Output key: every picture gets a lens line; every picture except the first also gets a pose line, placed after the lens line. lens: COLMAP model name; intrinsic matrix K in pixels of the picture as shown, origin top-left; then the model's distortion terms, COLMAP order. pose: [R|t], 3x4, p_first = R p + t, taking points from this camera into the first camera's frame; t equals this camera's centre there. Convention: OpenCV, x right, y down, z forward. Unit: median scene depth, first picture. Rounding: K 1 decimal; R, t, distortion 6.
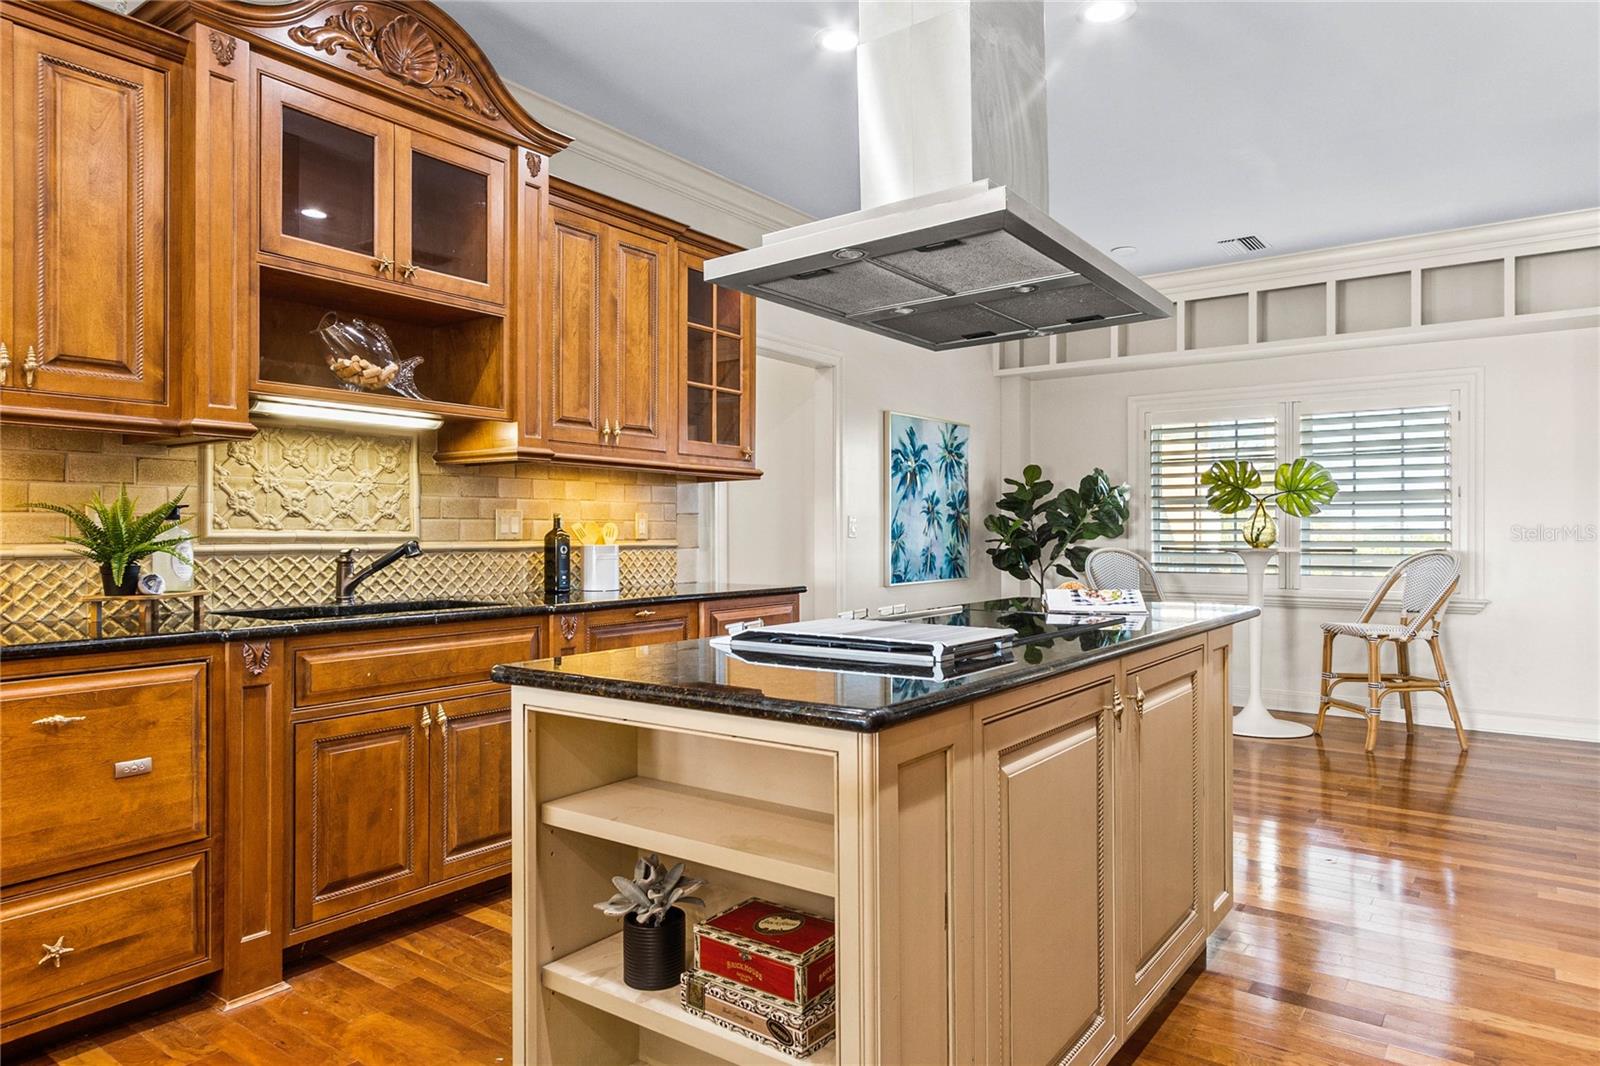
lens RADIAL K [[1009.0, 0, 802.4], [0, 1009.0, 534.3], [0, 0, 1]] dist [0.010828, 0.001375]
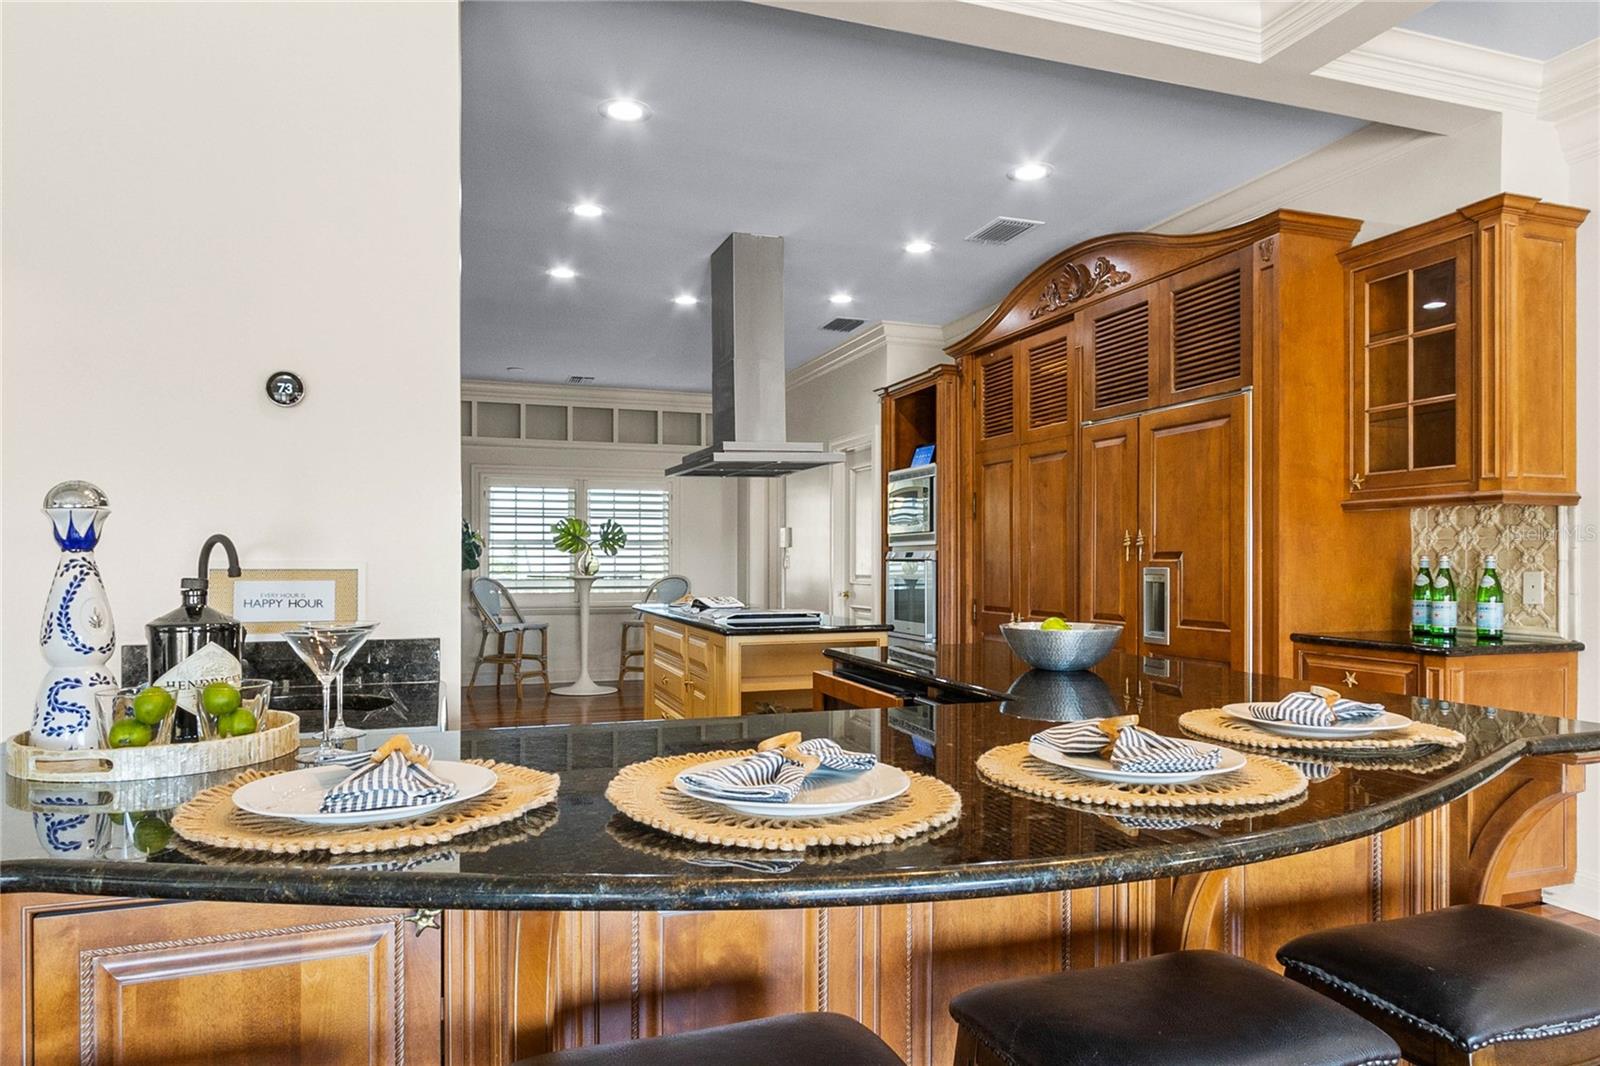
lens RADIAL K [[1009.0, 0, 799.3], [0, 1009.0, 543.6], [0, 0, 1]] dist [0.010828, 0.001375]
pose [[0.575949, 0.014896, 0.817350, -0.944237], [0.000090, 0.999833, -0.018286, -0.009116], [-0.817486, 0.010606, 0.575851, -0.236245]]
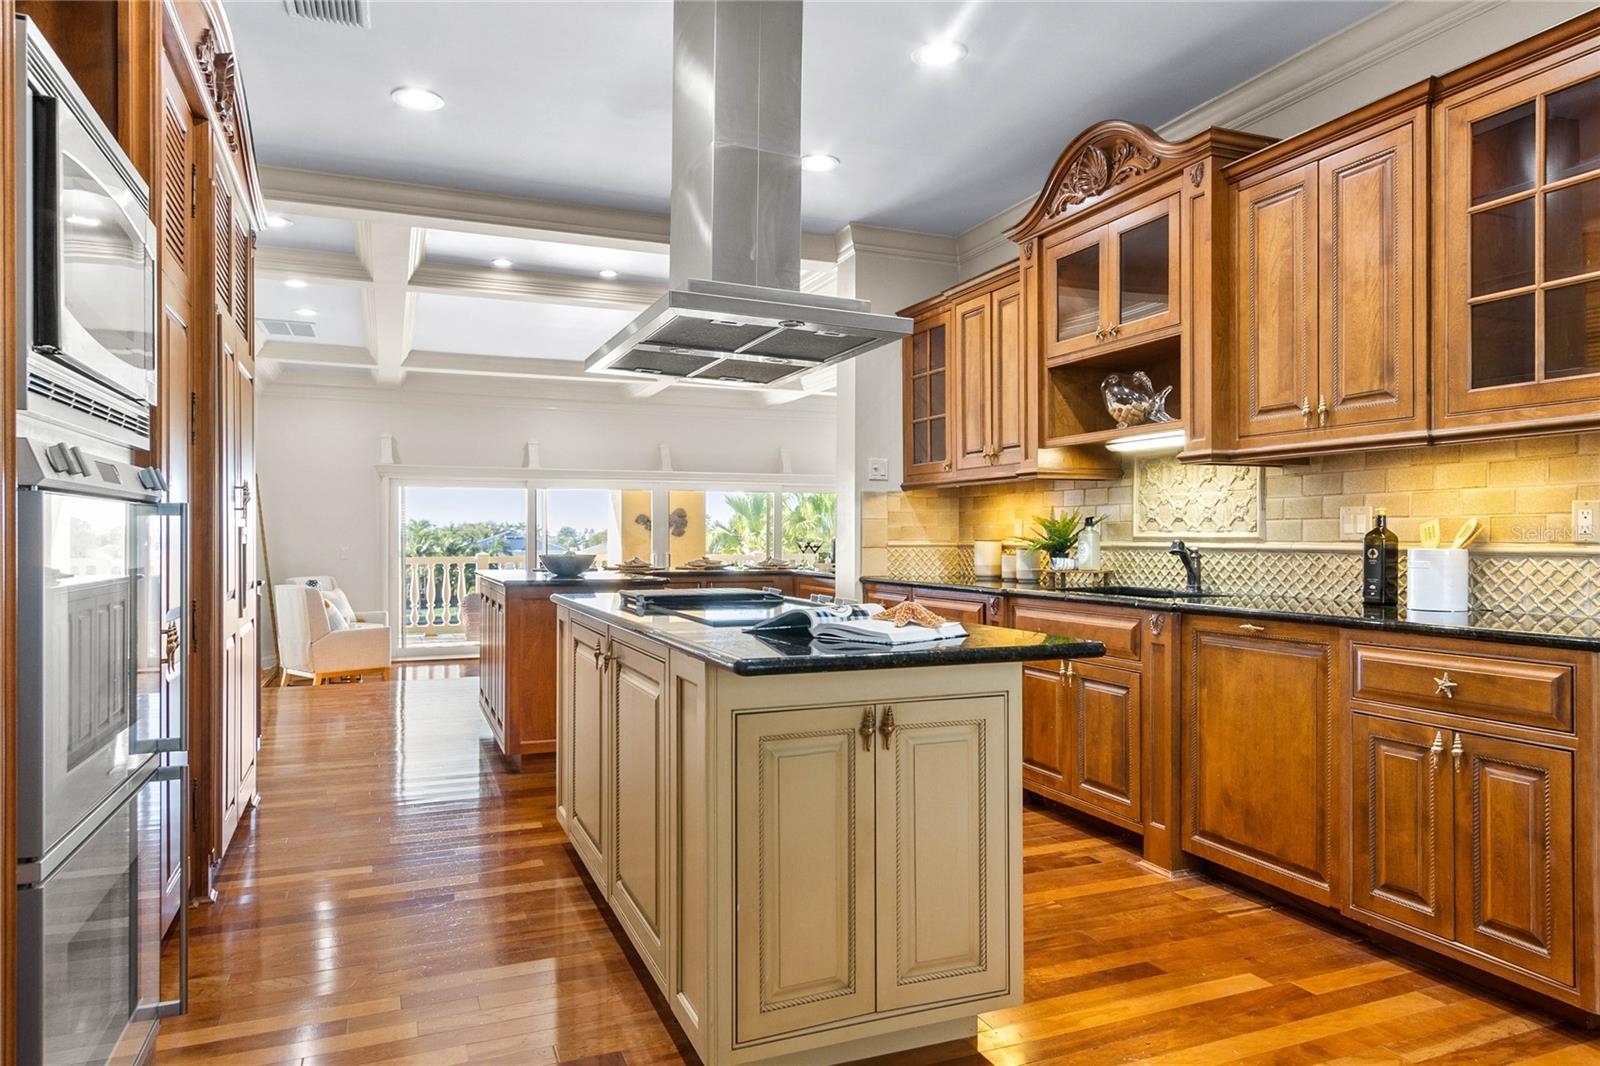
lens RADIAL K [[1009.0, 0, 793.6], [0, 1009.0, 536.0], [0, 0, 1]] dist [0.010828, 0.001375]
pose [[-0.533378, -0.001578, -0.845875, 0.686166], [-0.002186, 0.999997, -0.000487, 0.002497], [0.845874, 0.001590, -0.533381, 1.000710]]
